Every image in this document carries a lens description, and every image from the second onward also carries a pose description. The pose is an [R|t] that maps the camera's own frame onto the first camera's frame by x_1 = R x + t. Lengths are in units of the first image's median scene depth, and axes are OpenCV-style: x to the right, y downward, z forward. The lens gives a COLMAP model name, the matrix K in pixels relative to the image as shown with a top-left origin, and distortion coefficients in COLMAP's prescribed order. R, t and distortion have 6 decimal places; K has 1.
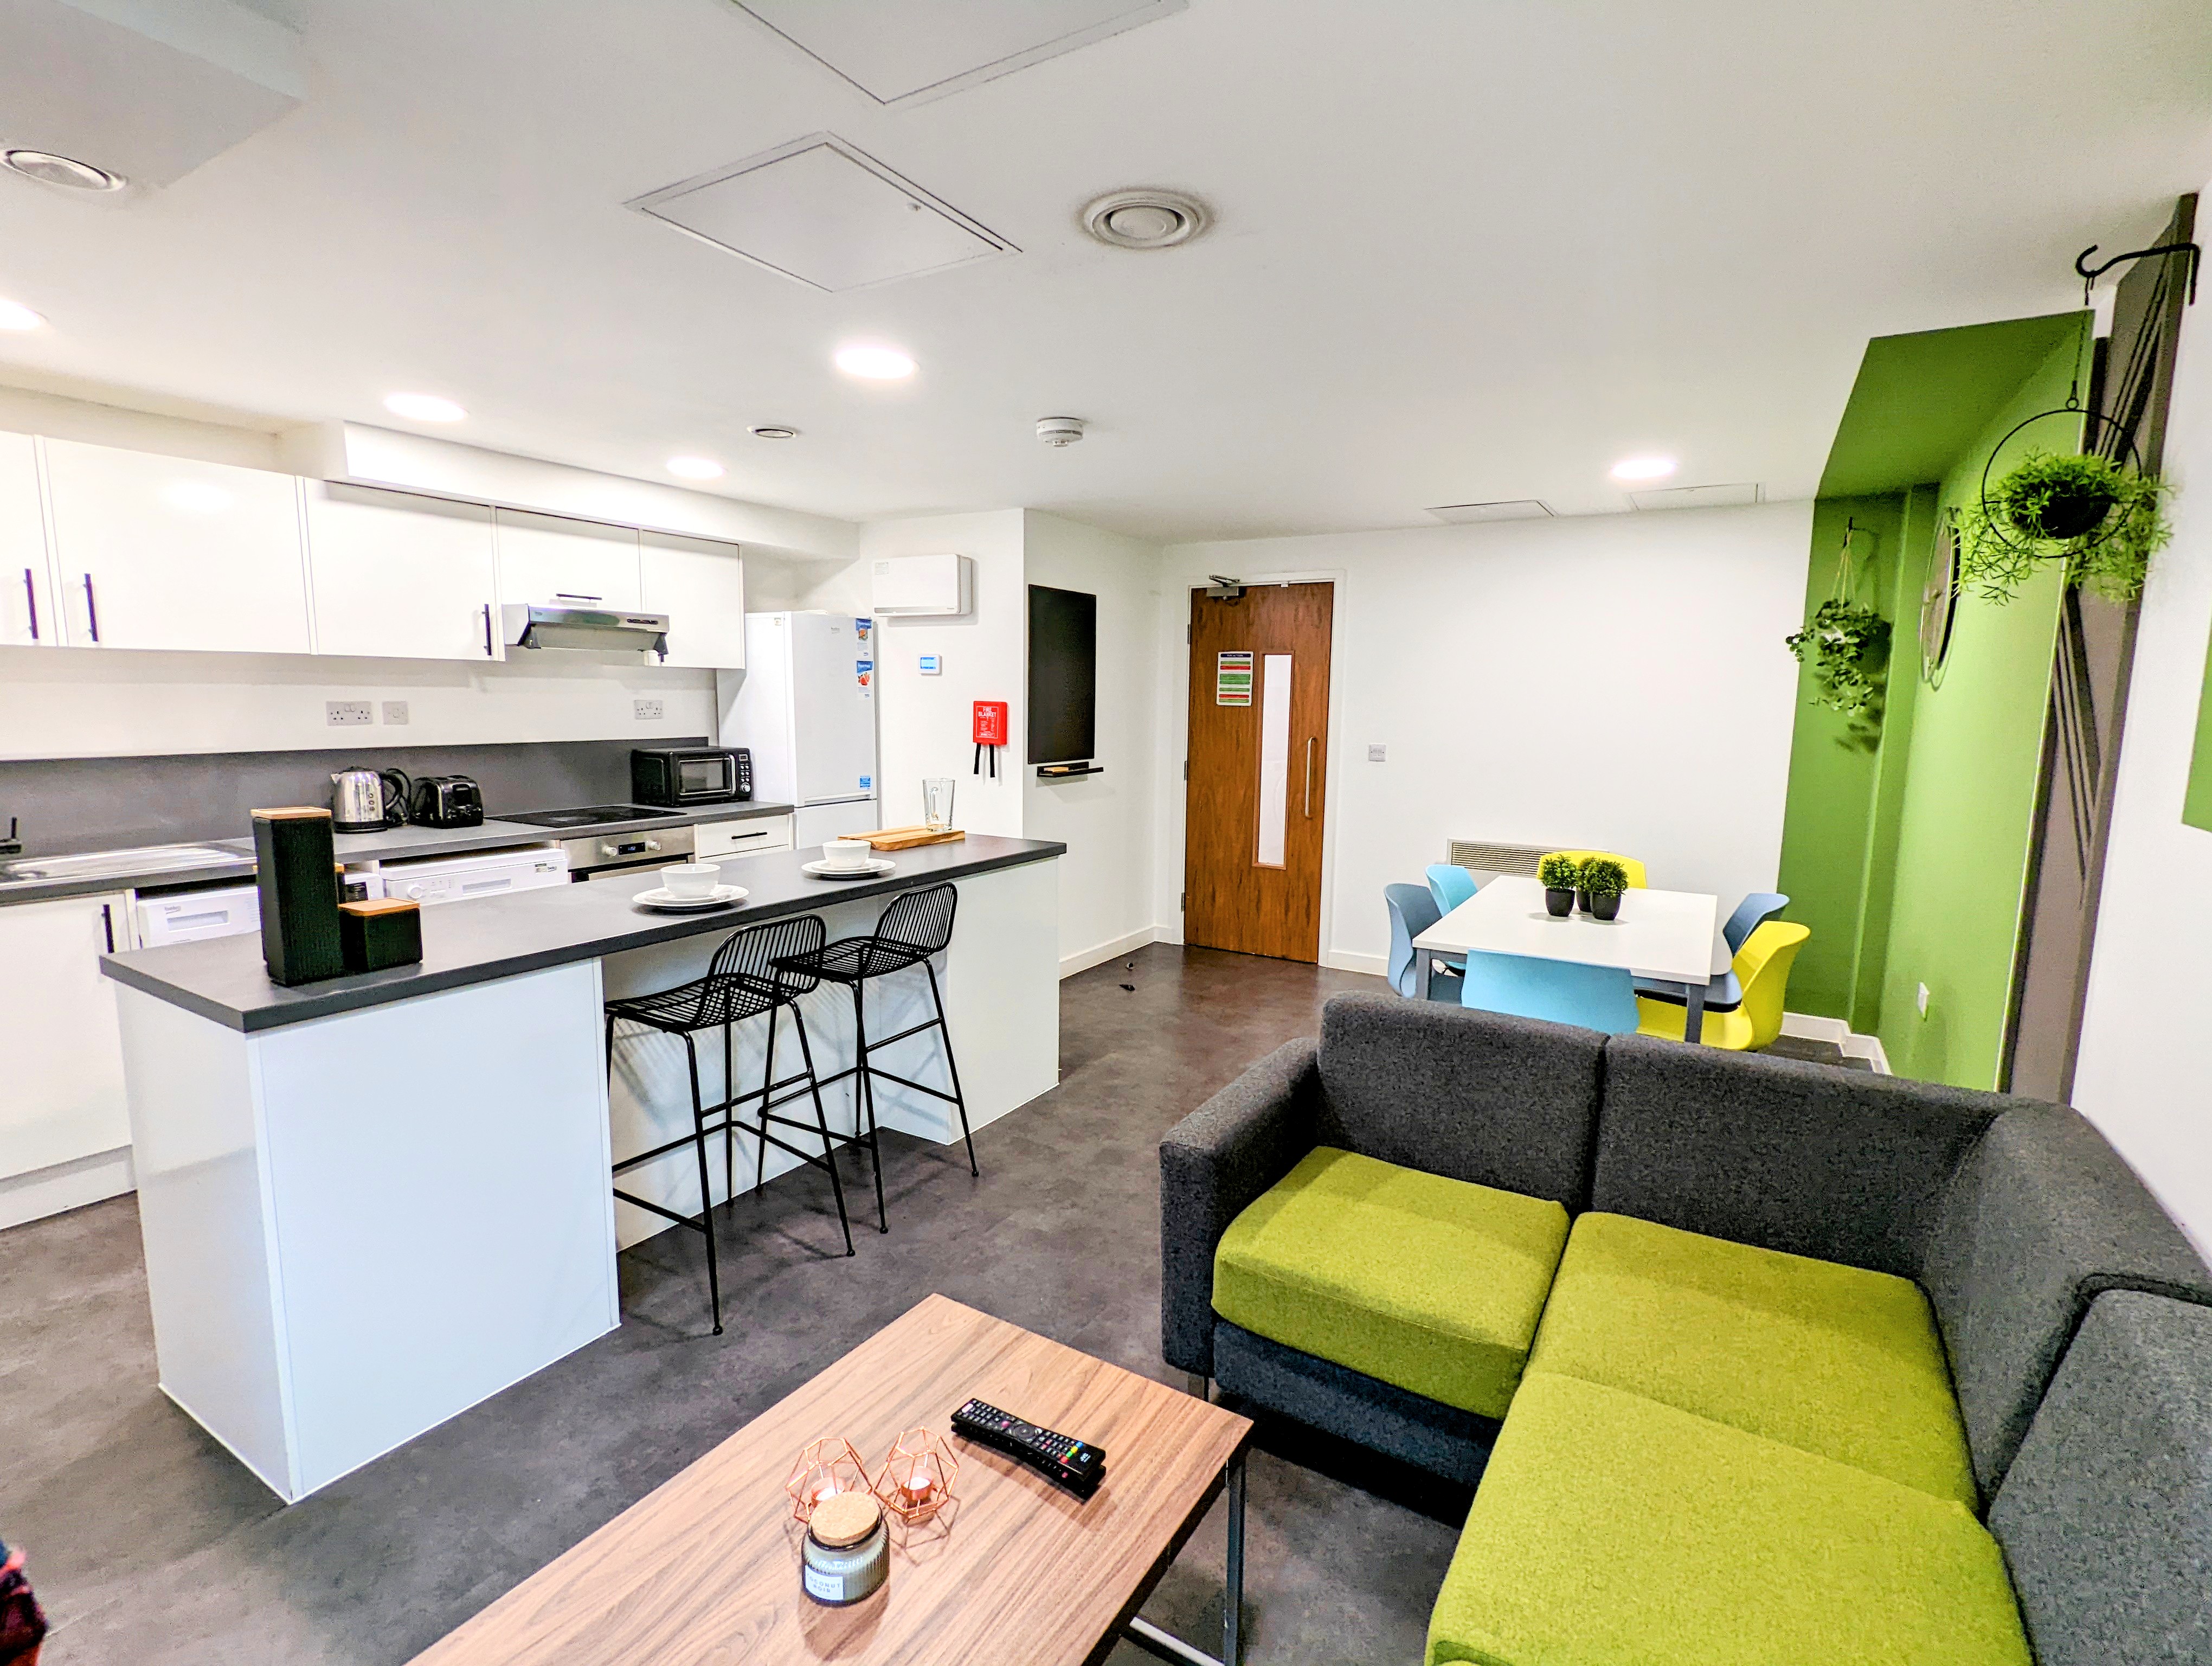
lens RADIAL K [[1051.2, 0, 1116.5], [0, 1051.2, 831.4], [0, 0, 1]] dist [0.004561, -0.004051]
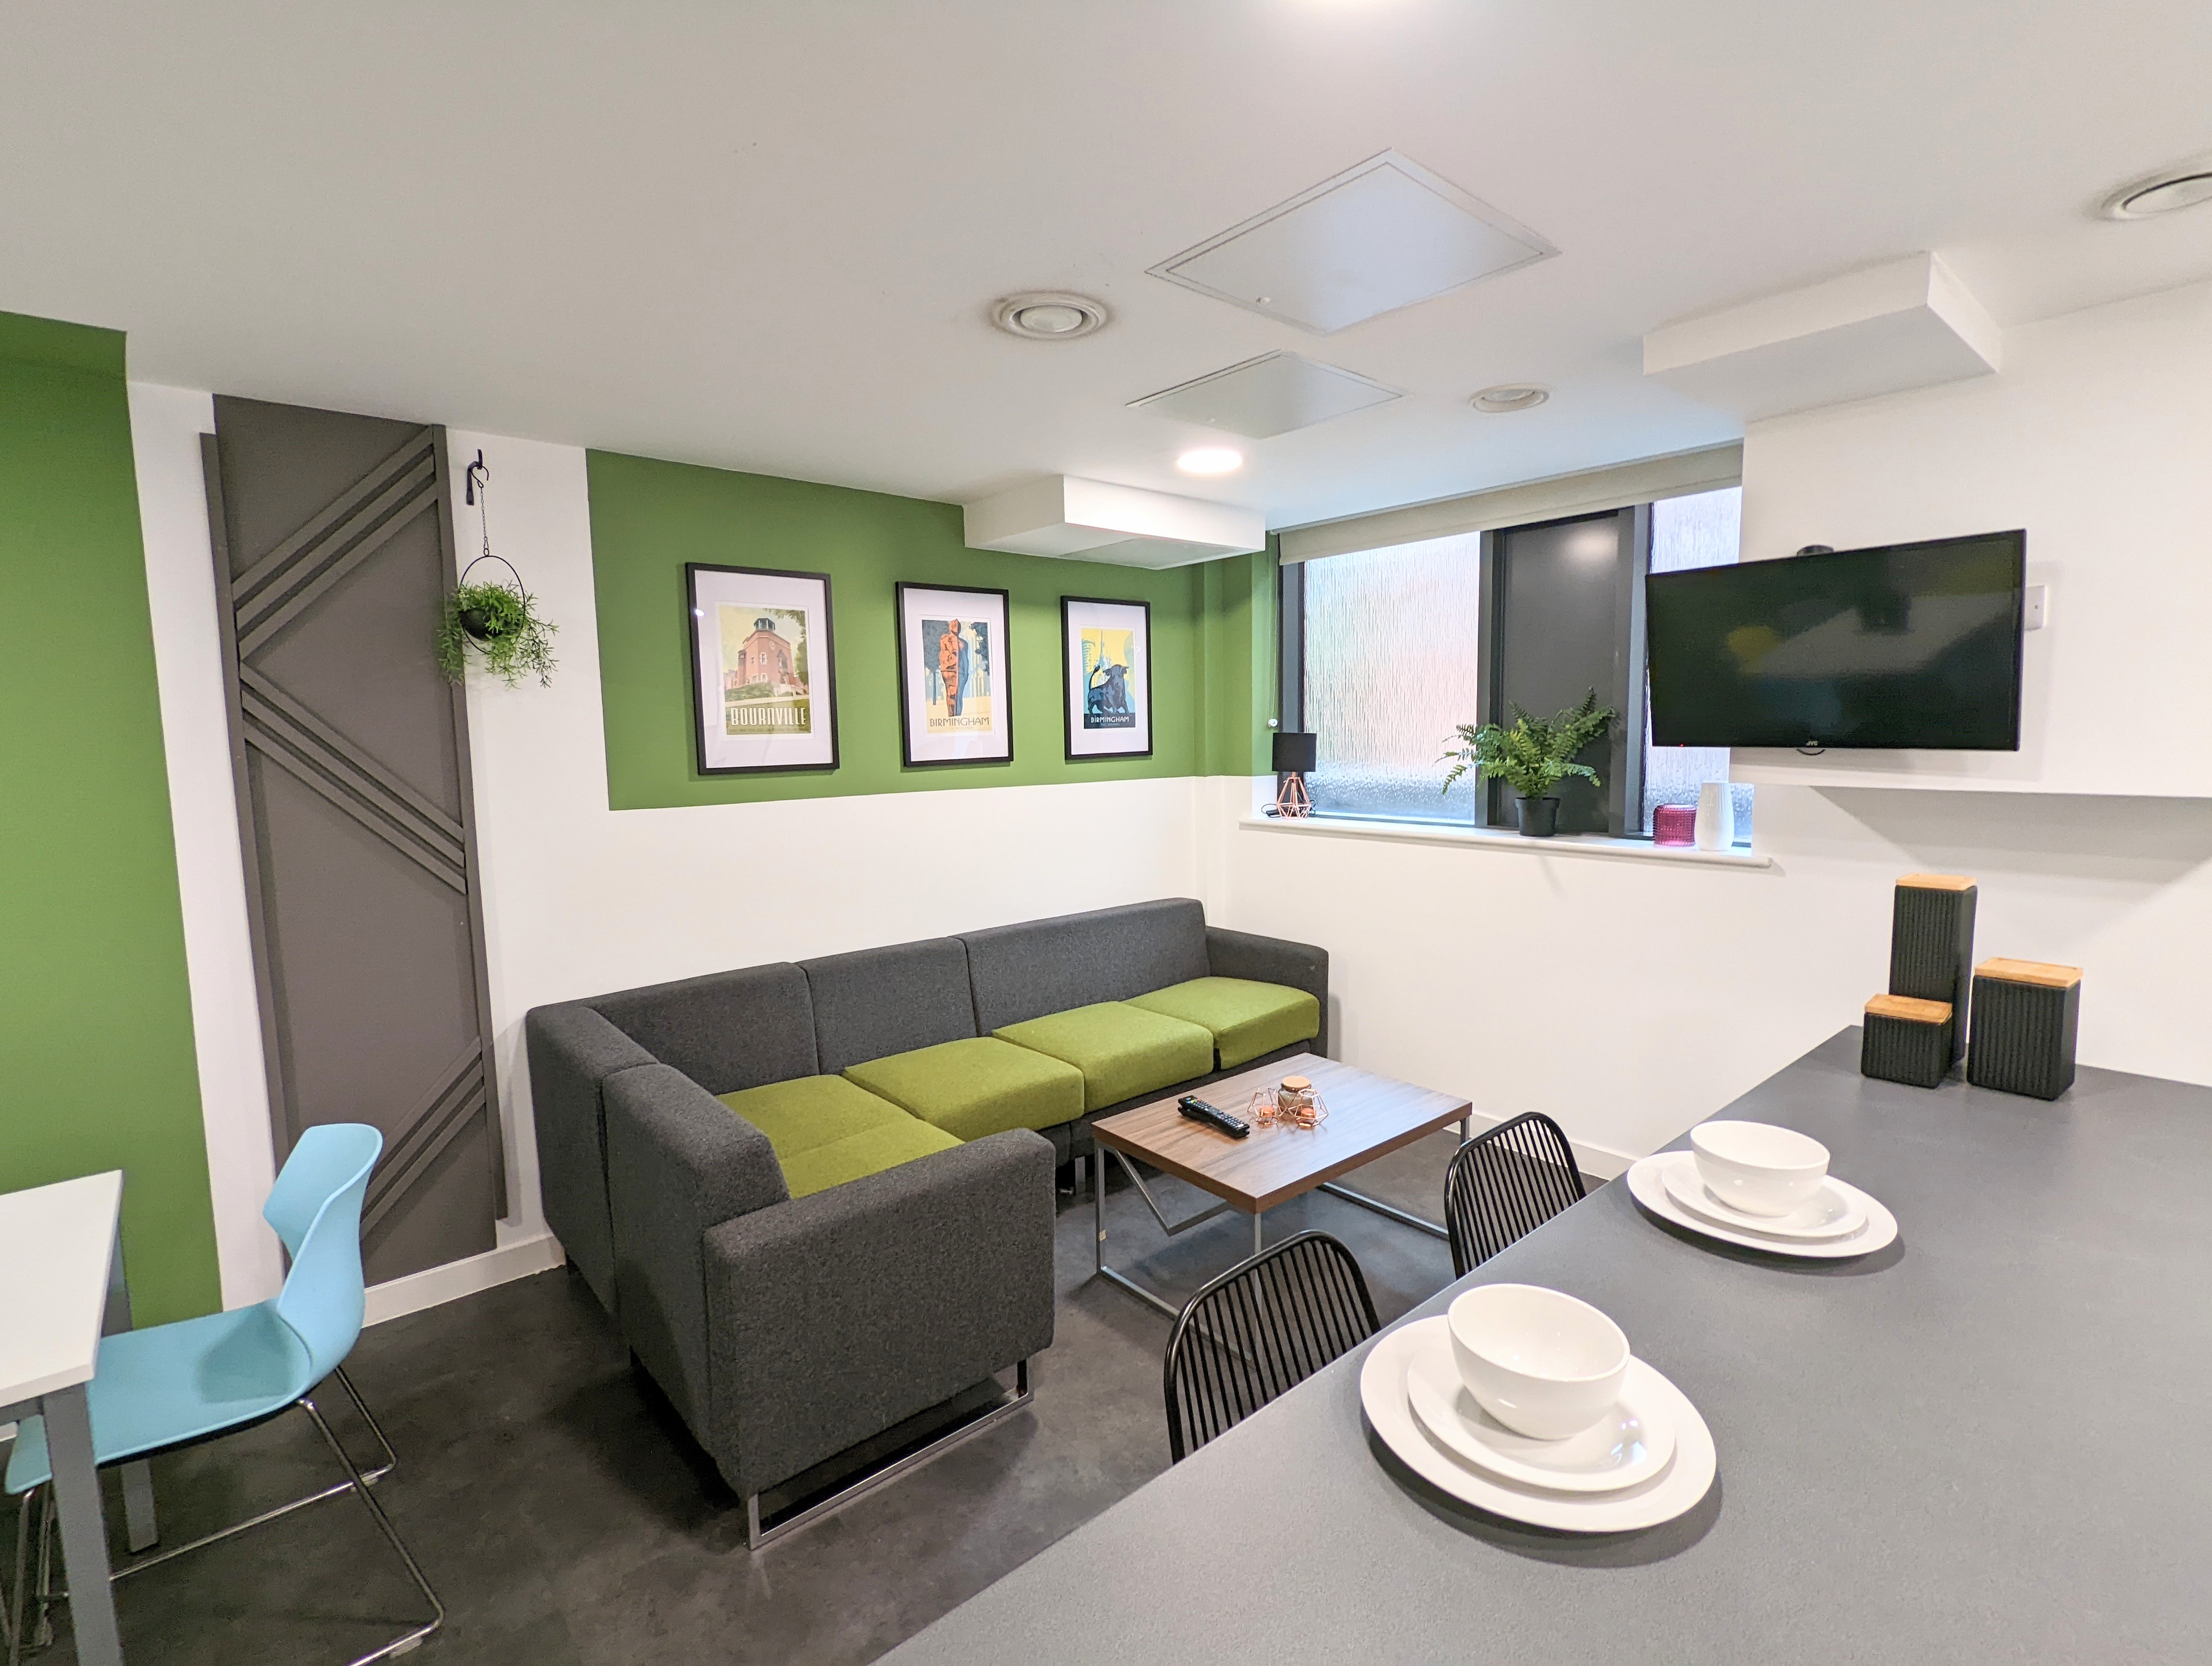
lens RADIAL K [[1043.7, 0, 1113.3], [0, 1043.7, 832.2], [0, 0, 1]] dist [0.002832, -0.006248]
pose [[-0.948517, -0.031043, 0.315203, -0.184605], [0.044181, 0.972488, 0.228727, -0.146194], [-0.313631, 0.230877, -0.921049, 0.994640]]
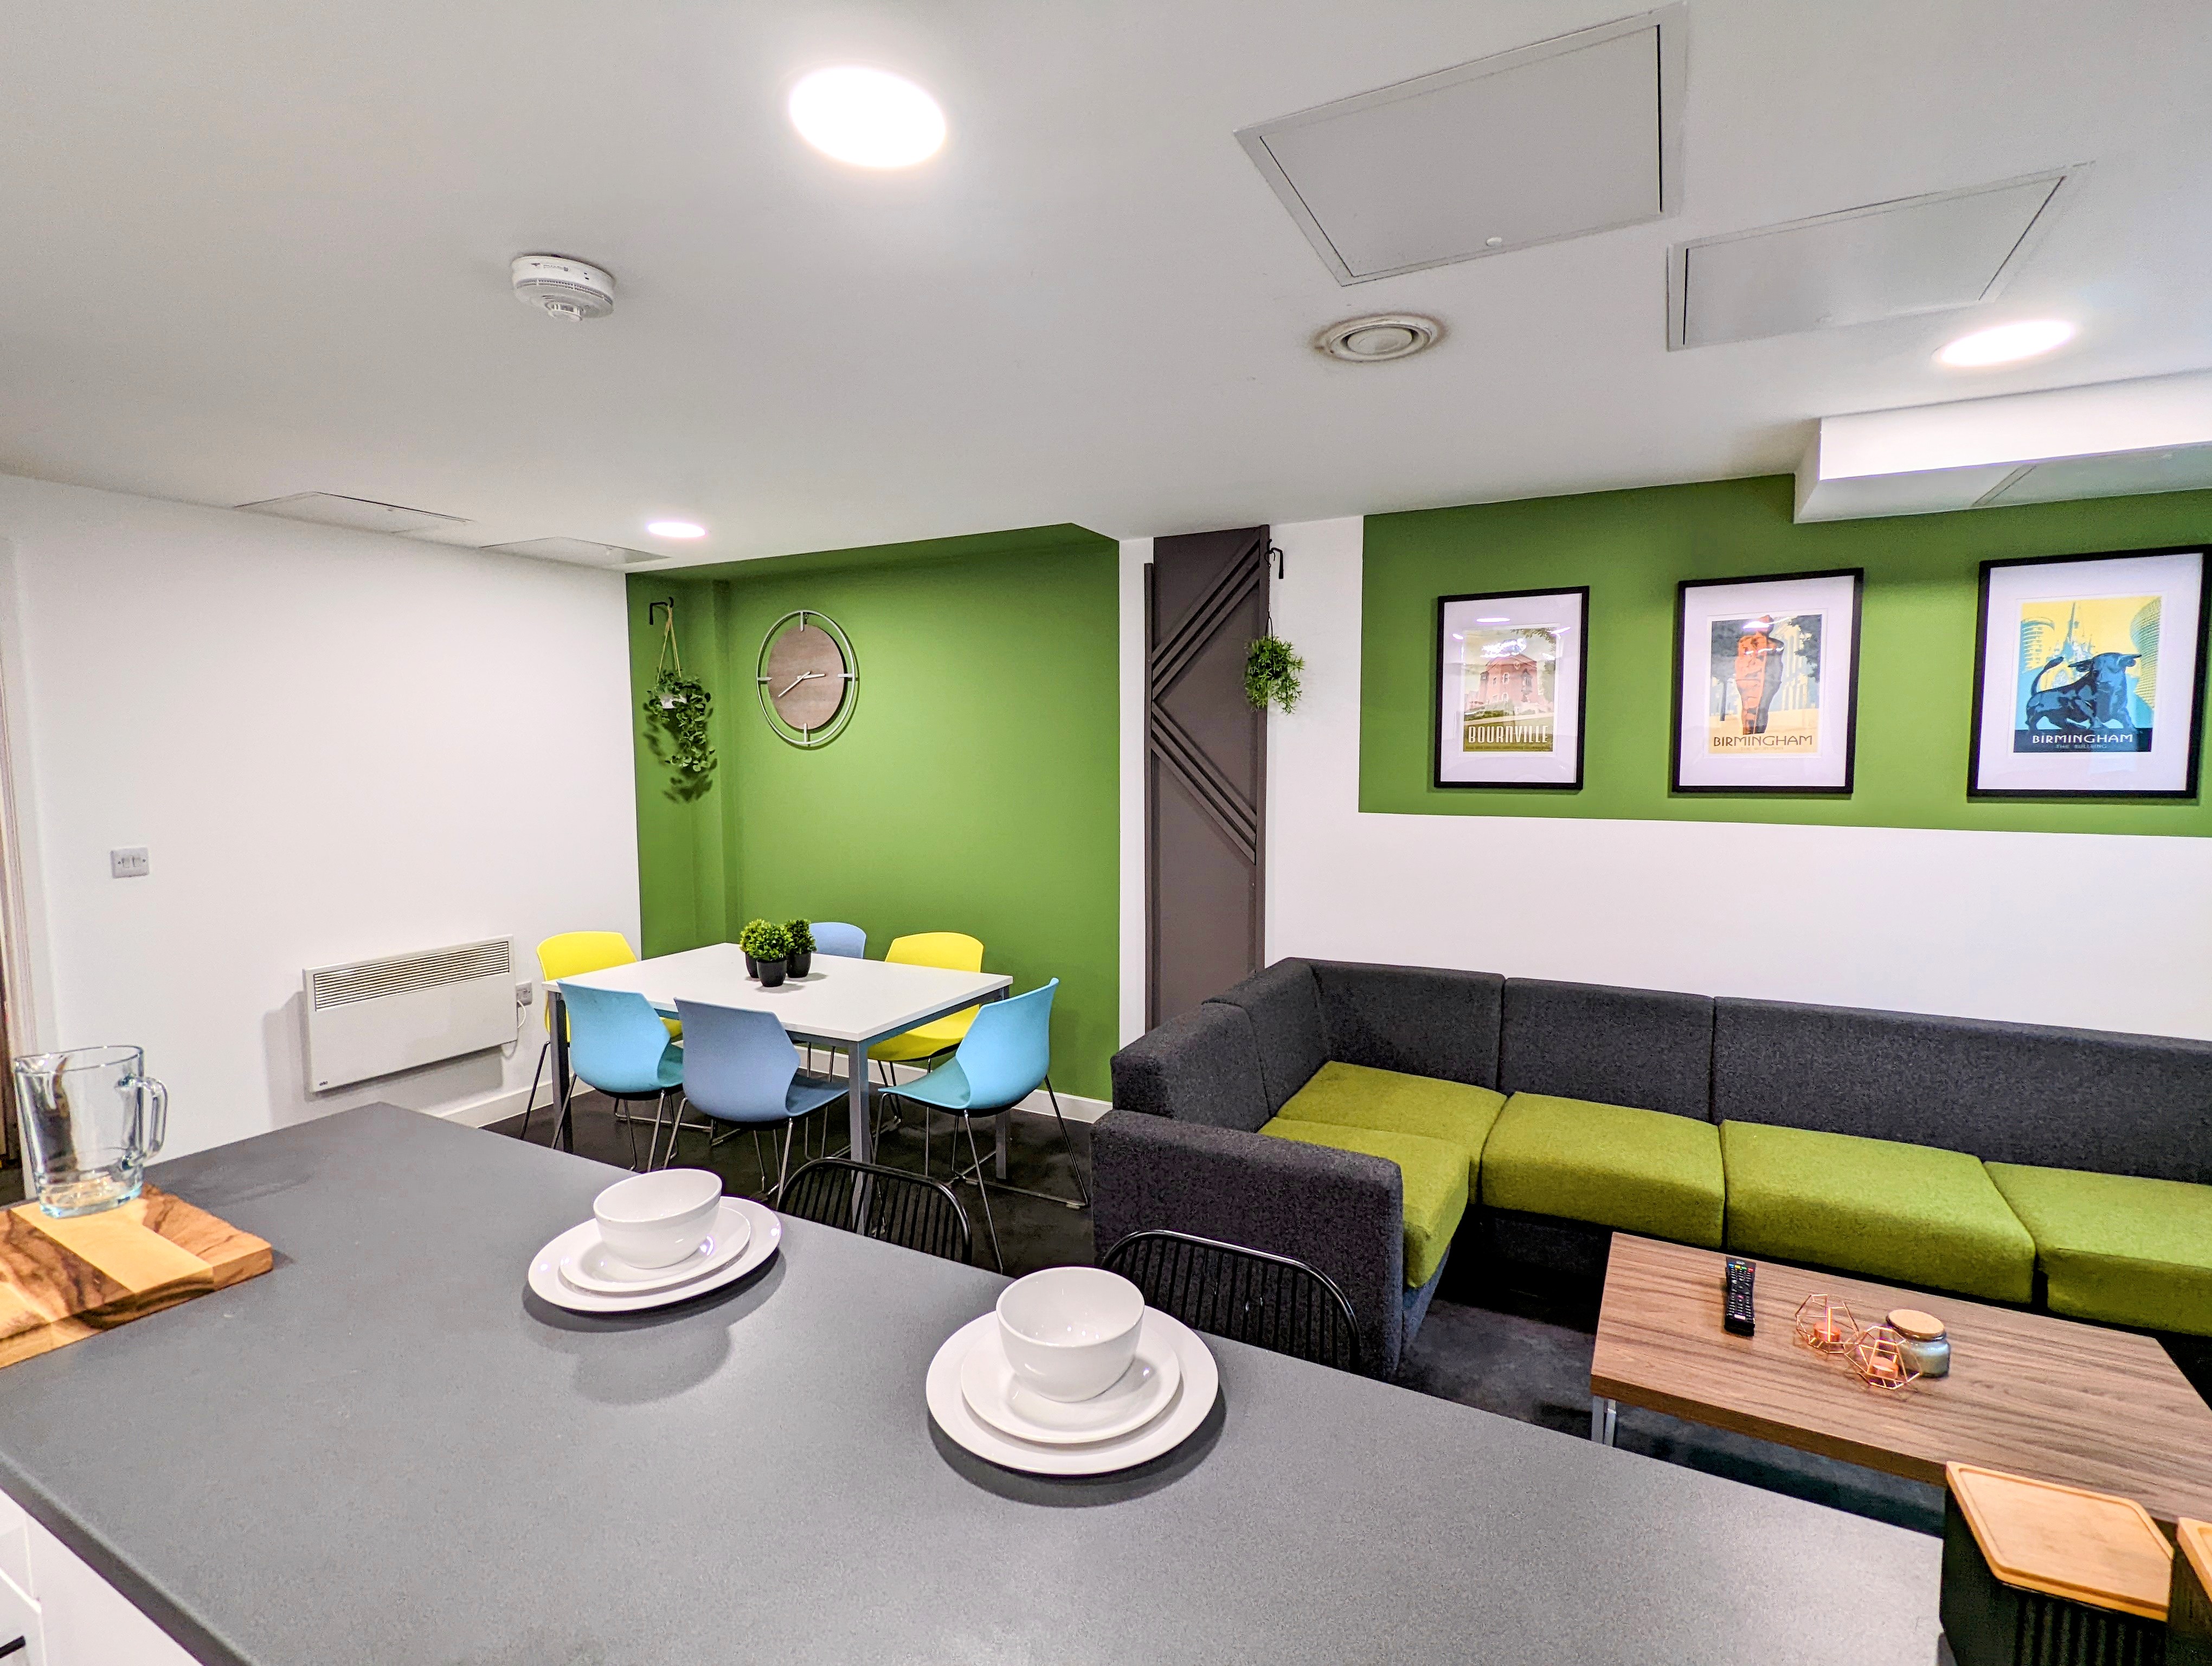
lens RADIAL K [[1051.2, 0, 1116.5], [0, 1051.2, 831.4], [0, 0, 1]] dist [0.004561, -0.004051]
pose [[-0.046808, -0.095138, 0.994363, -0.509320], [0.132509, 0.986065, 0.100581, -0.108492], [-0.990076, 0.136470, -0.033549, 0.650441]]
